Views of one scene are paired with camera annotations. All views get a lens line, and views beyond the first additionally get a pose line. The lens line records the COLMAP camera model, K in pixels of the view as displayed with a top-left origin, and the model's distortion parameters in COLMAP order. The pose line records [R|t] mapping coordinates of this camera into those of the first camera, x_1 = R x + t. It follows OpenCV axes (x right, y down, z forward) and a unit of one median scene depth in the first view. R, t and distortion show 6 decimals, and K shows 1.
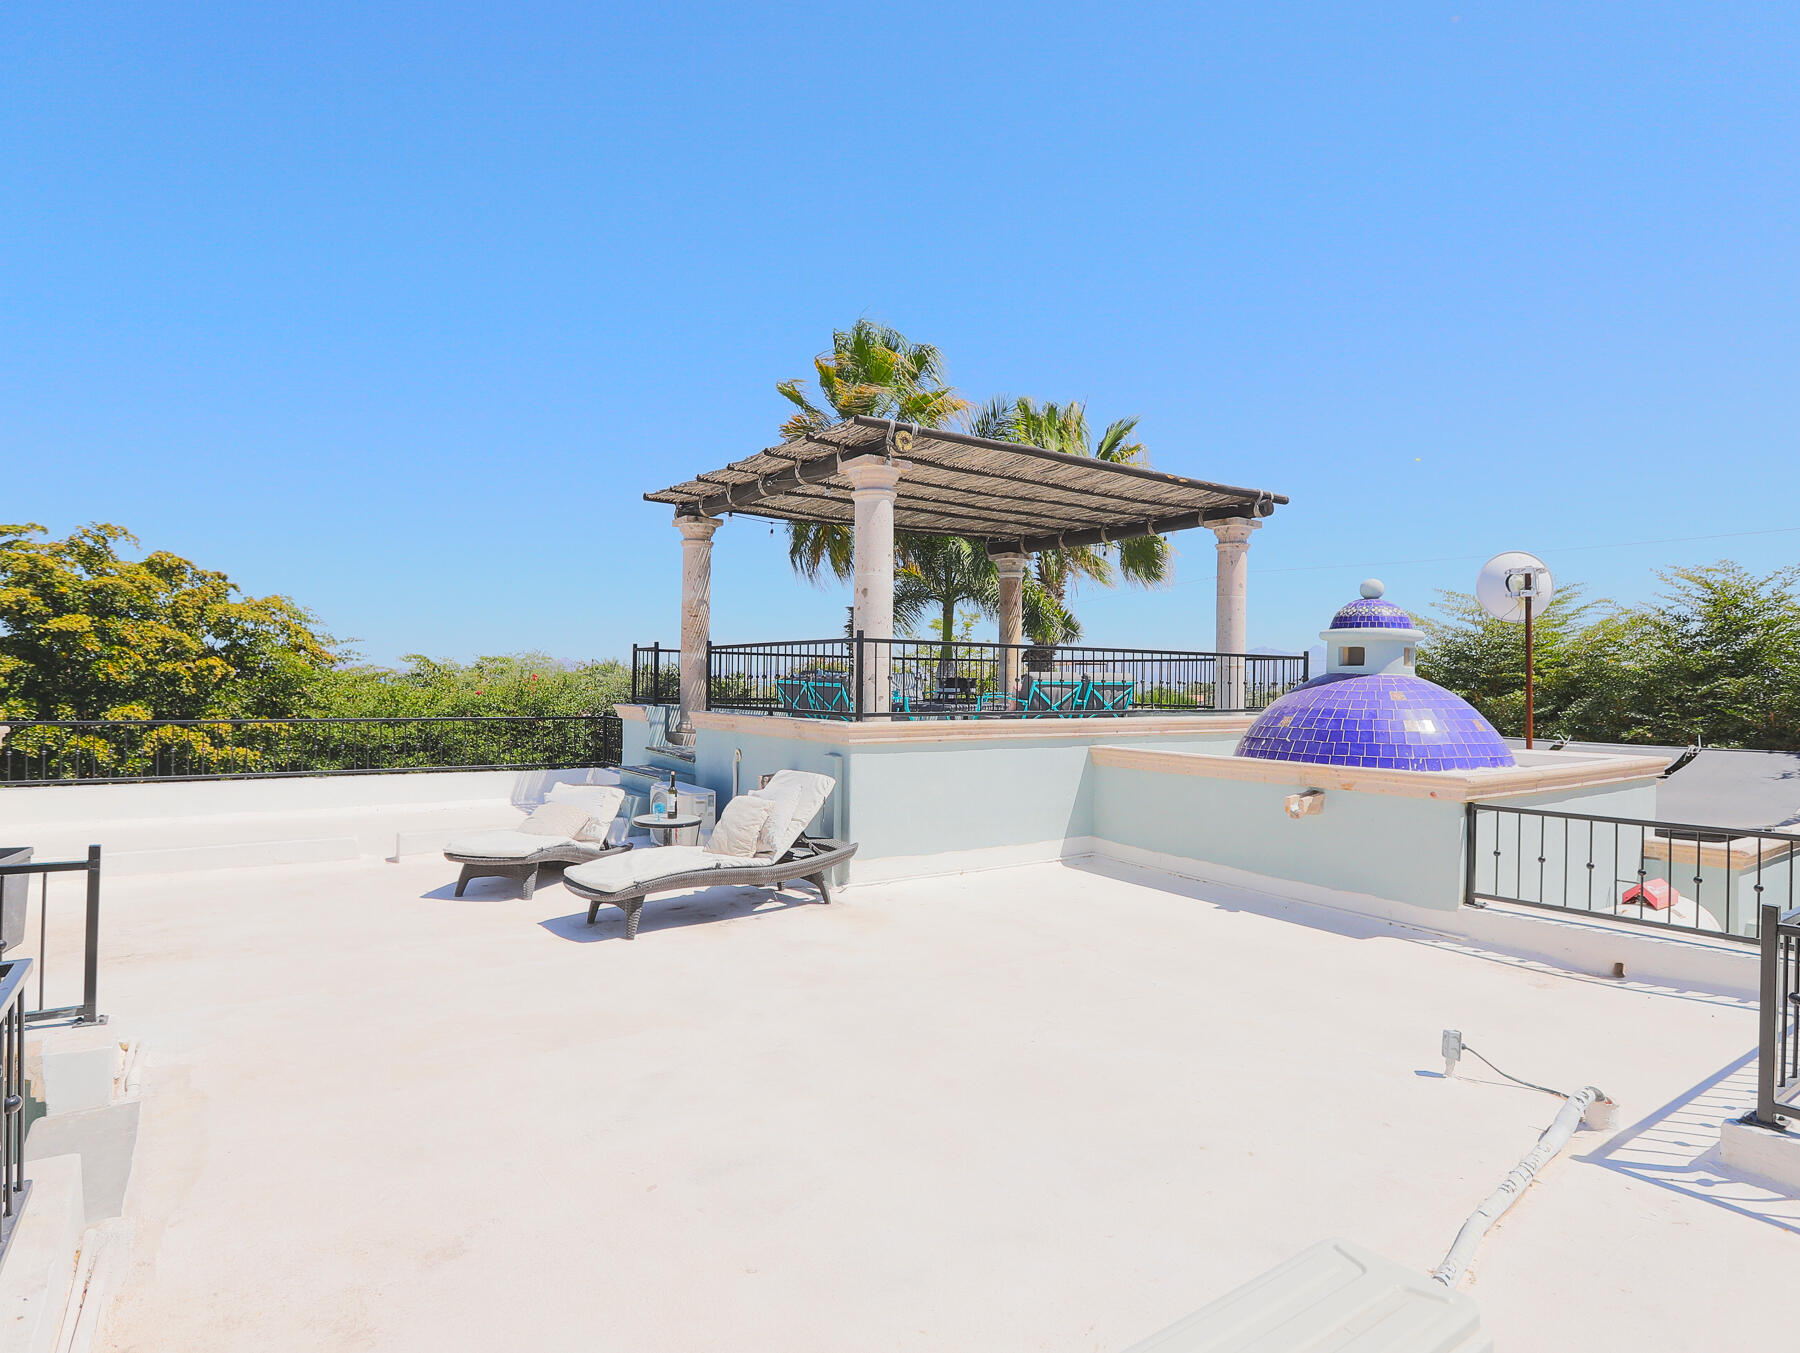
lens RADIAL K [[999.7, 0, 900.0], [0, 999.7, 676.5], [0, 0, 1]] dist [-0.054673, 0.000290]
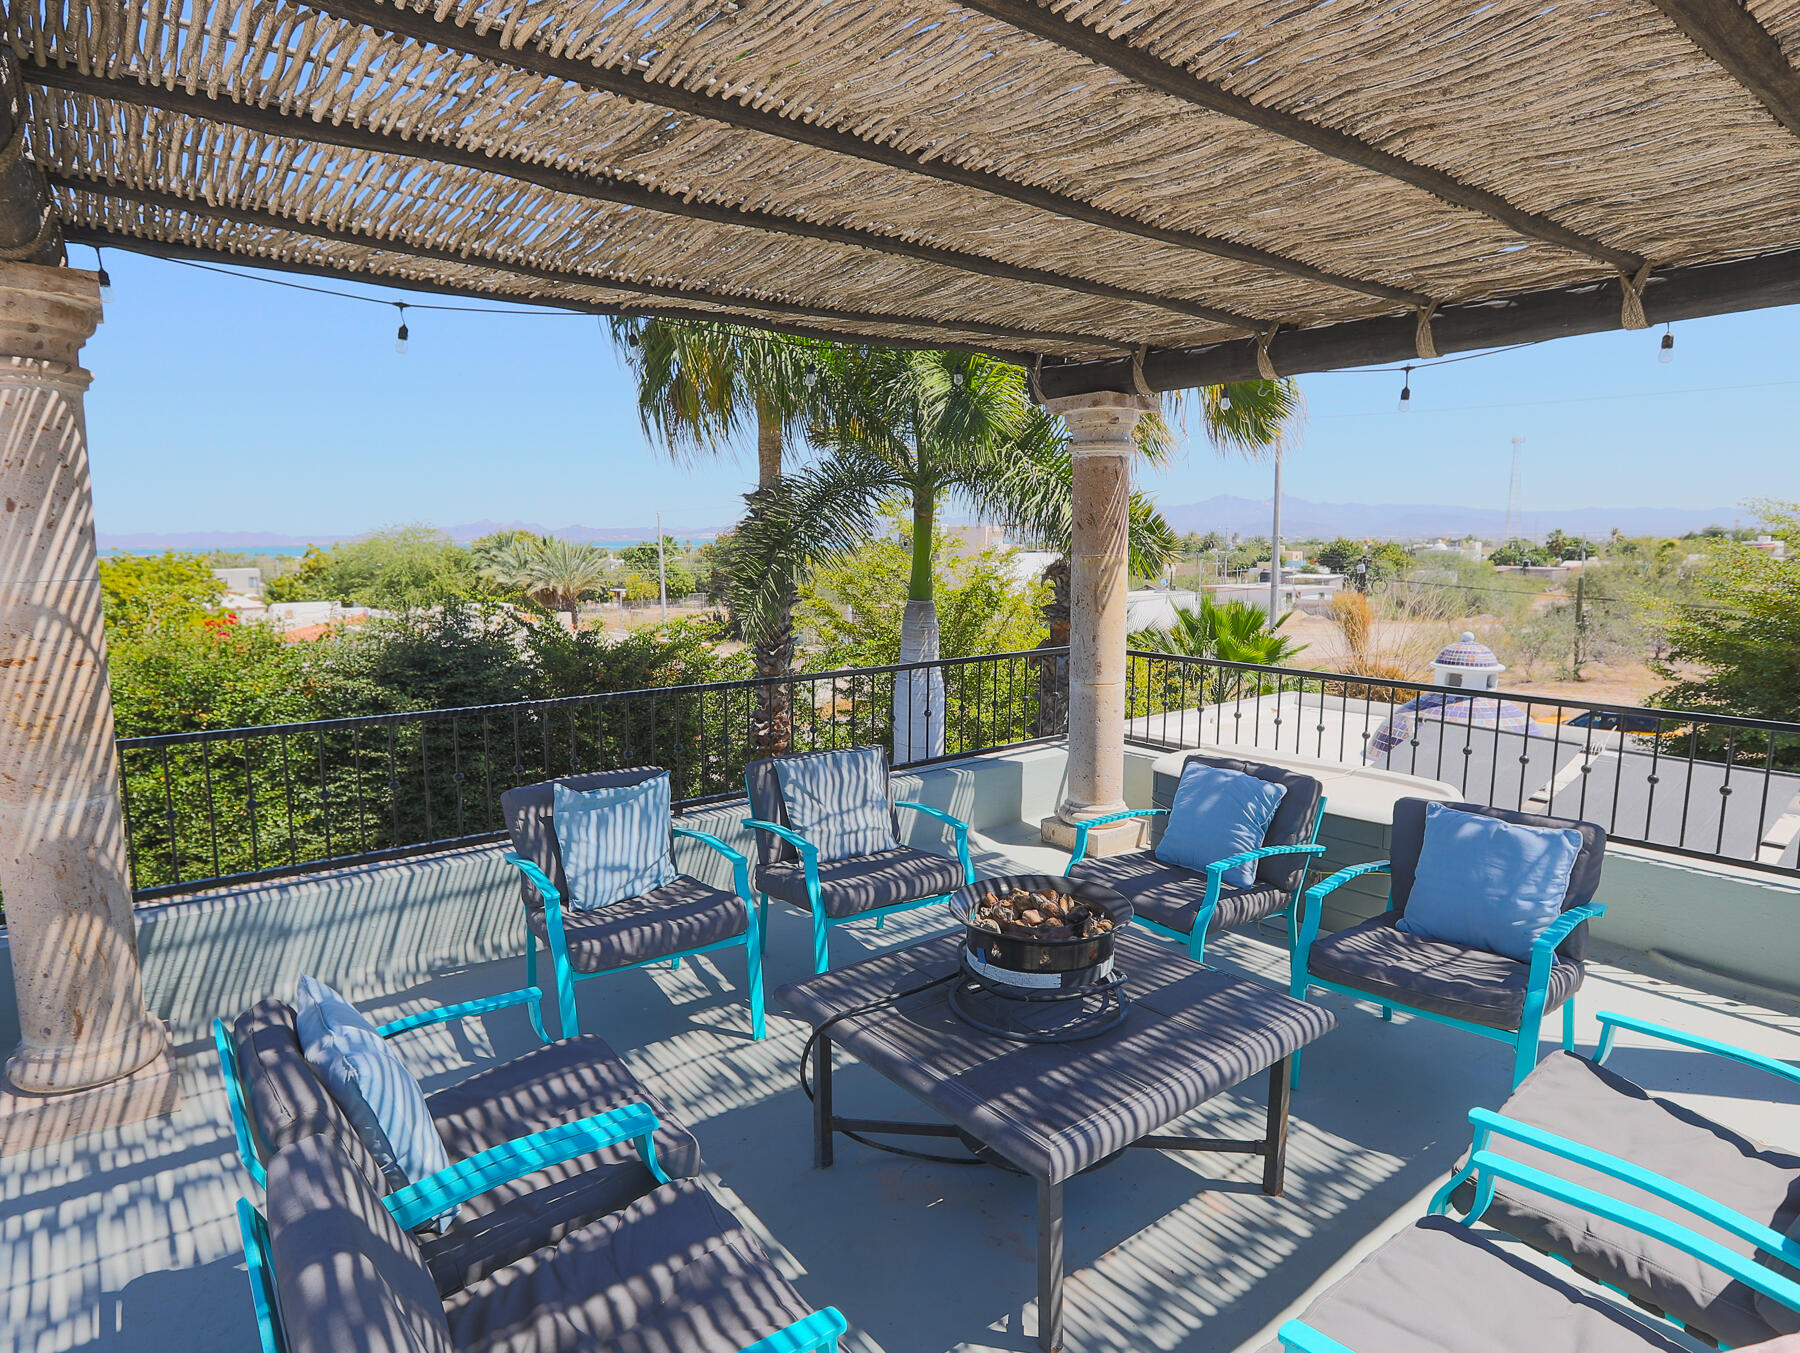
lens RADIAL K [[999.7, 0, 900.0], [0, 999.7, 676.5], [0, 0, 1]] dist [-0.054673, 0.000290]
pose [[0.998198, -0.020856, 0.056260, 0.004889], [0.012617, 0.989640, 0.143019, -0.055622], [-0.058660, -0.142051, 0.988120, 0.473068]]
